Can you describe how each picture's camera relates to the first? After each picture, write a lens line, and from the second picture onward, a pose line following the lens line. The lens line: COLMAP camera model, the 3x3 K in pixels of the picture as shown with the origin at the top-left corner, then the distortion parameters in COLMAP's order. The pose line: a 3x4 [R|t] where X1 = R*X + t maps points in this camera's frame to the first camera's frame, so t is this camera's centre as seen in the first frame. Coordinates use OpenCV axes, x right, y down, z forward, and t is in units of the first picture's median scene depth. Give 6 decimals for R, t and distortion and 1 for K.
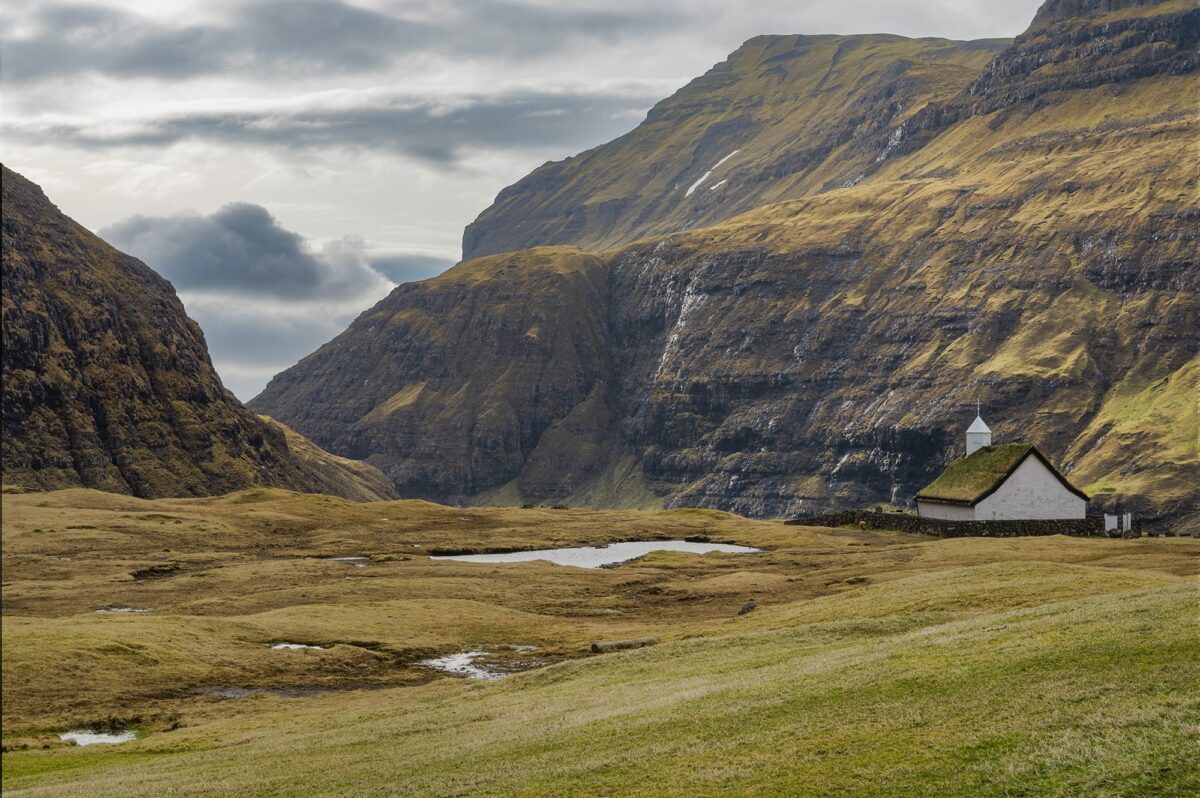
lens RADIAL K [[2097.3, 0, 592.2], [0, 2097.3, 395.2], [0, 0, 1]] dist [0.005934, 0.000000]
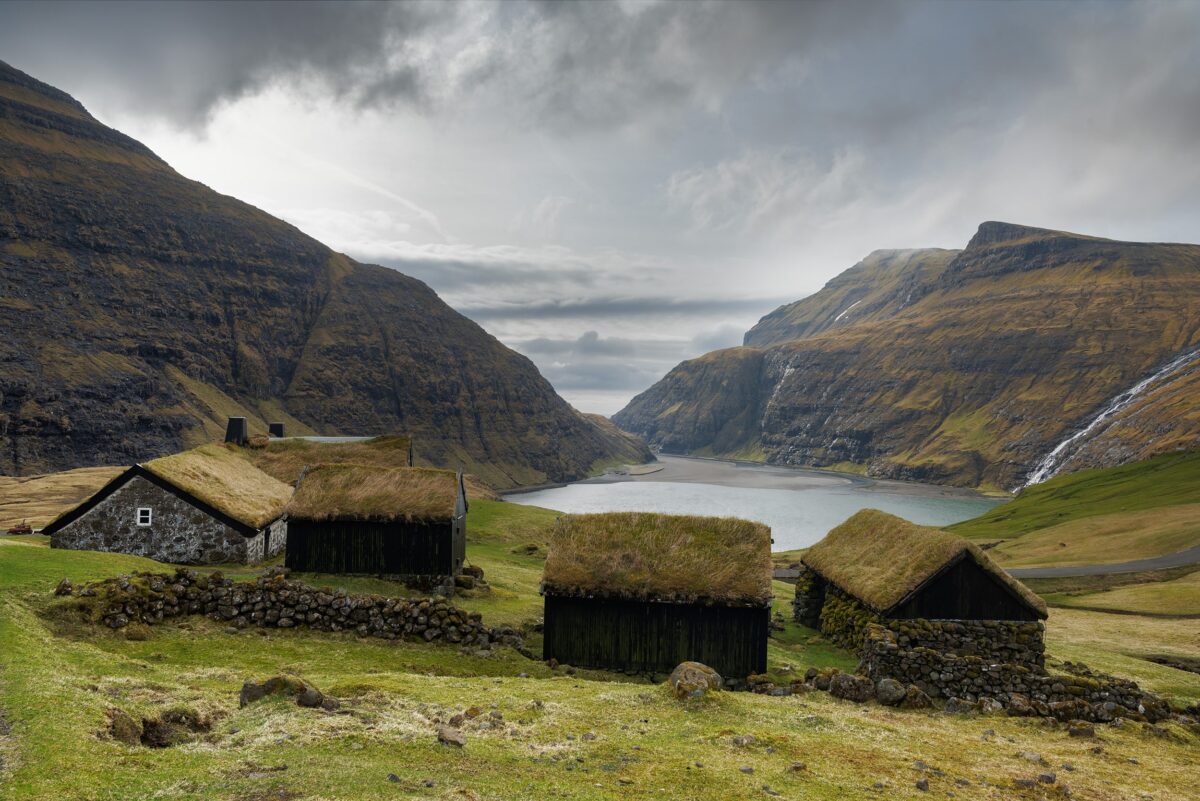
lens RADIAL K [[892.8, 0, 603.9], [0, 892.8, 401.8], [0, 0, 1]] dist [-0.009808, -0.000493]
pose [[0.958467, 0.026334, -0.283984, 0.142858], [-0.024494, 0.999650, 0.010029, -0.016393], [0.284149, -0.002657, 0.958777, -0.028276]]
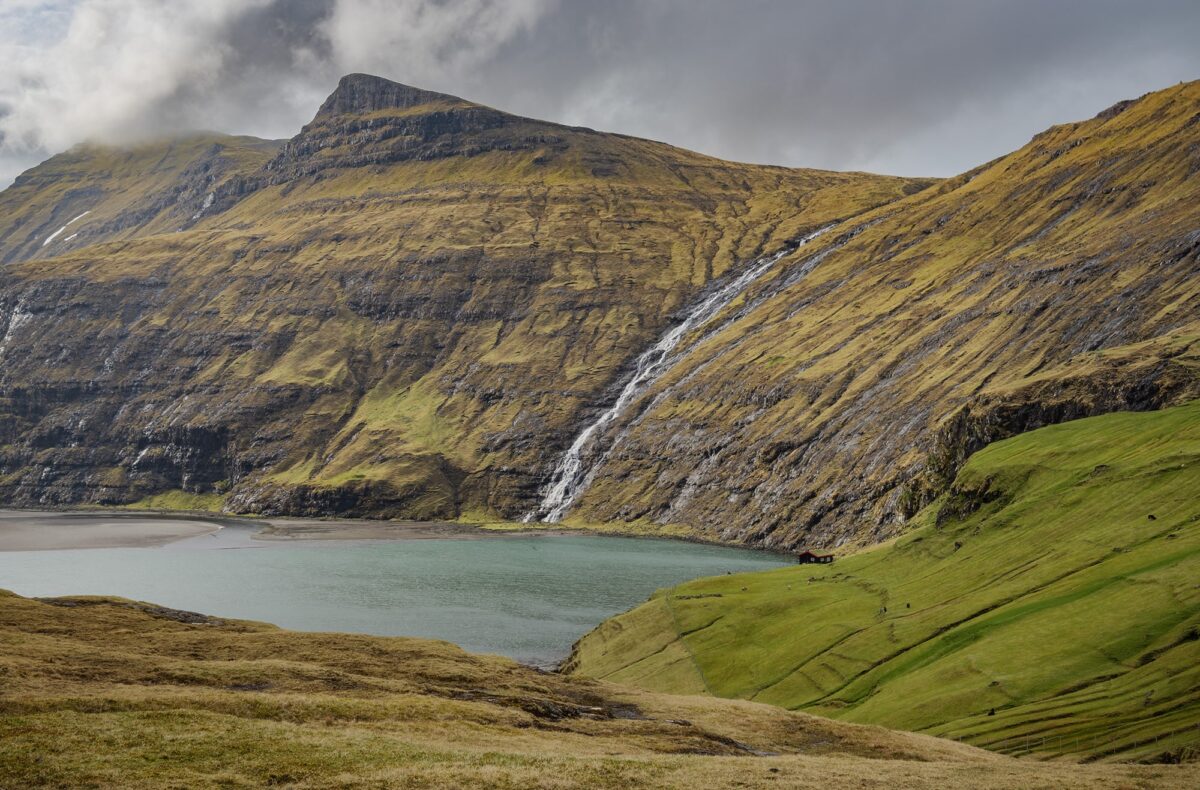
lens RADIAL K [[1456.4, 0, 600.1], [0, 1456.4, 390.3], [0, 0, 1]] dist [-0.005652, 0.000000]
pose [[0.926026, 0.012569, 0.377251, 0.044603], [-0.006594, 0.999832, -0.017126, 0.006885], [-0.377402, 0.013372, 0.925953, 0.130944]]
